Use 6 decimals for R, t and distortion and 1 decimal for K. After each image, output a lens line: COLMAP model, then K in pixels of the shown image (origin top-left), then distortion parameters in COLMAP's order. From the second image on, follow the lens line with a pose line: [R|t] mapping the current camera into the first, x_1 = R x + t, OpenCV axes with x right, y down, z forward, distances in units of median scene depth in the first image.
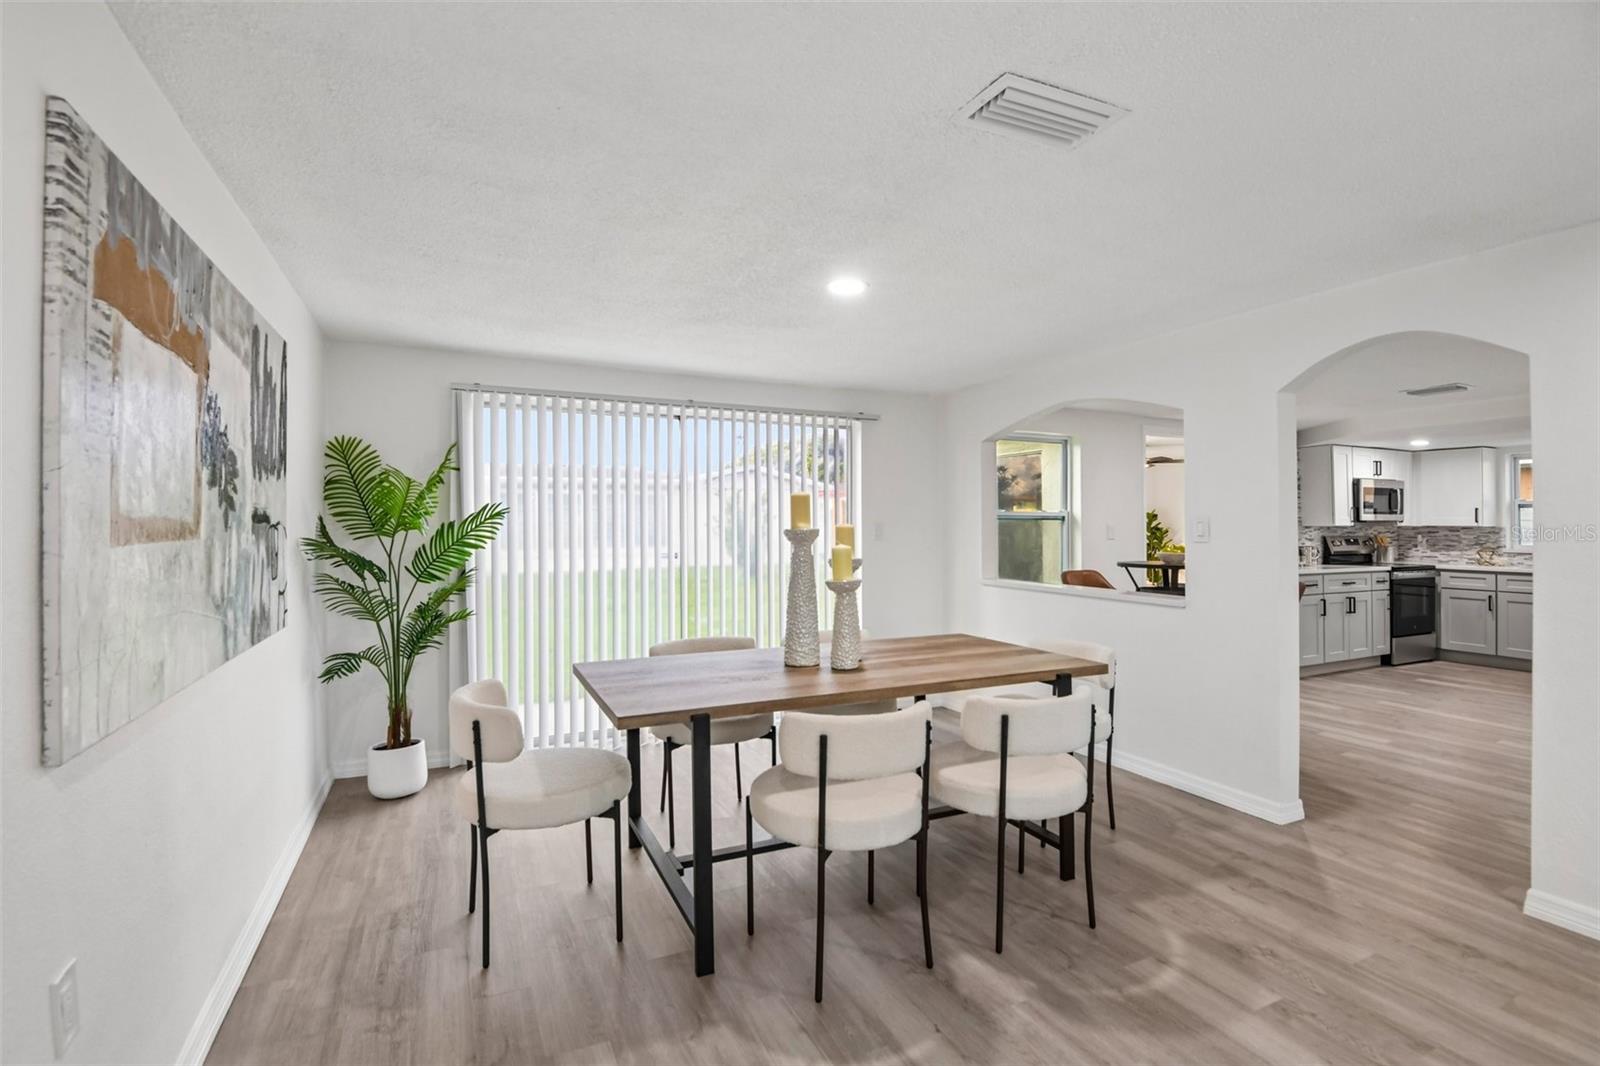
lens RADIAL K [[748.7, 0, 800.5], [0, 748.7, 527.0], [0, 0, 1]] dist [-0.000561, -0.029545]
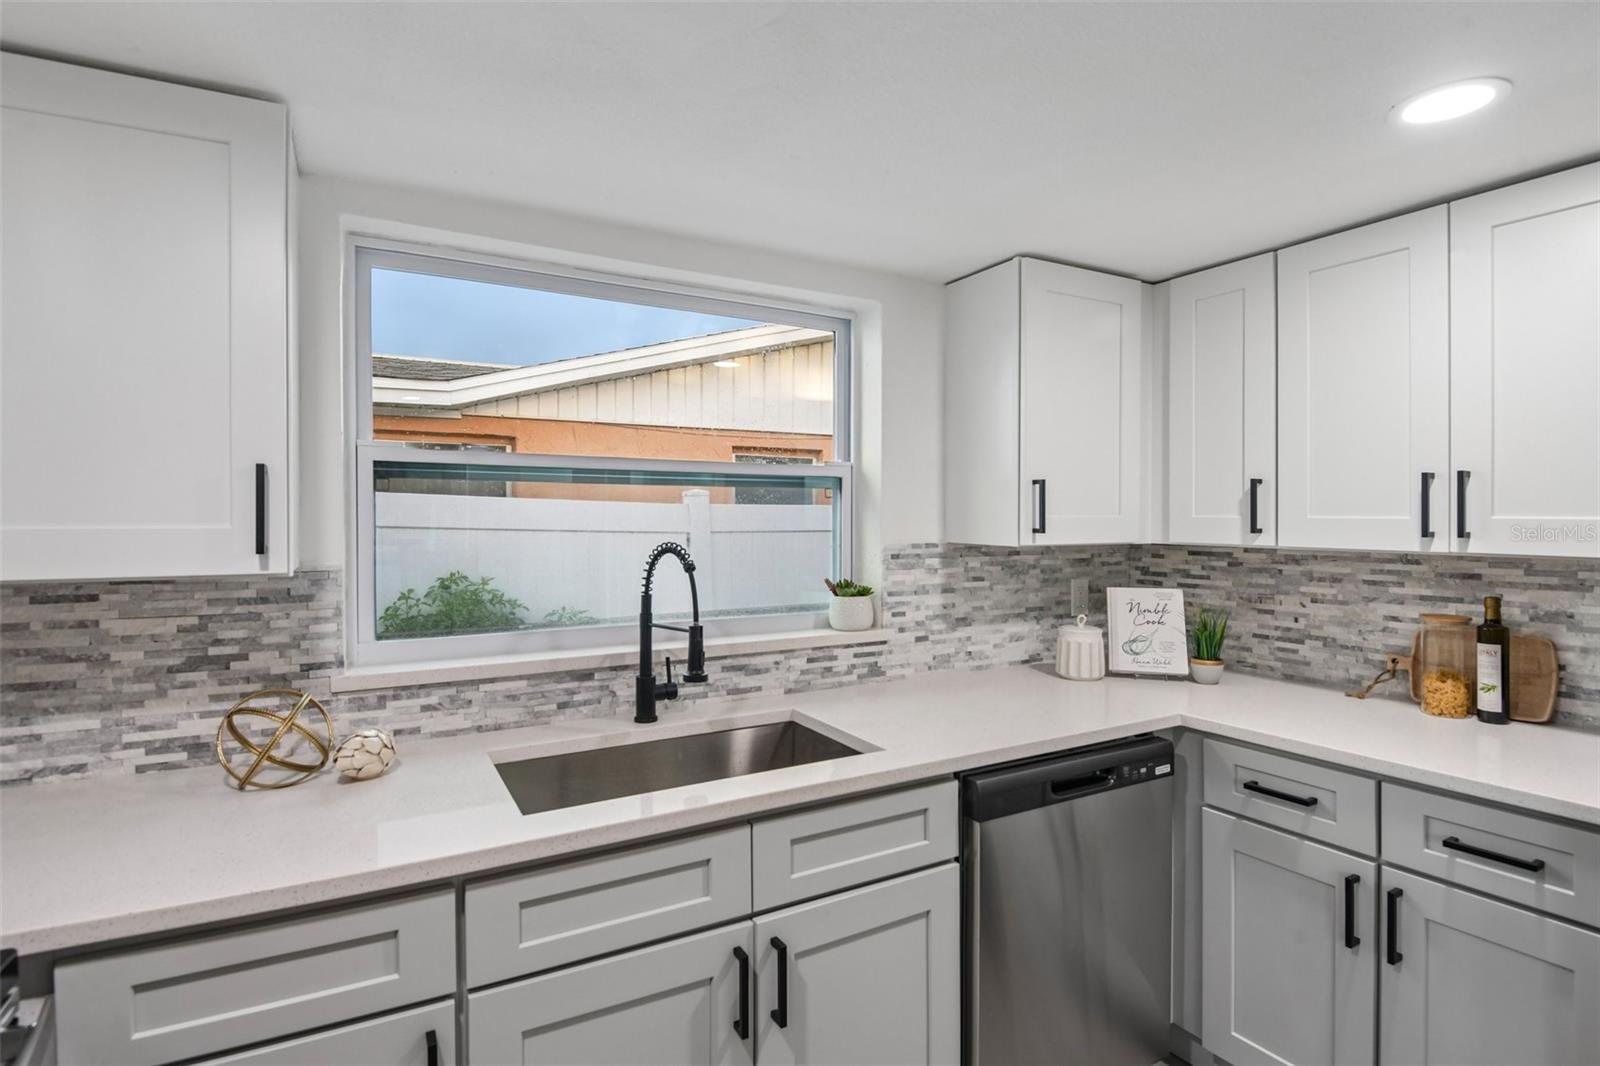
lens RADIAL K [[785.5, 0, 796.9], [0, 785.5, 516.6], [0, 0, 1]] dist [-0.000107, -0.028293]
pose [[-0.074894, -0.001507, 0.997190, 0.742441], [0.003696, 0.999992, 0.001788, -0.014399], [-0.997185, 0.003819, -0.074888, 0.895046]]
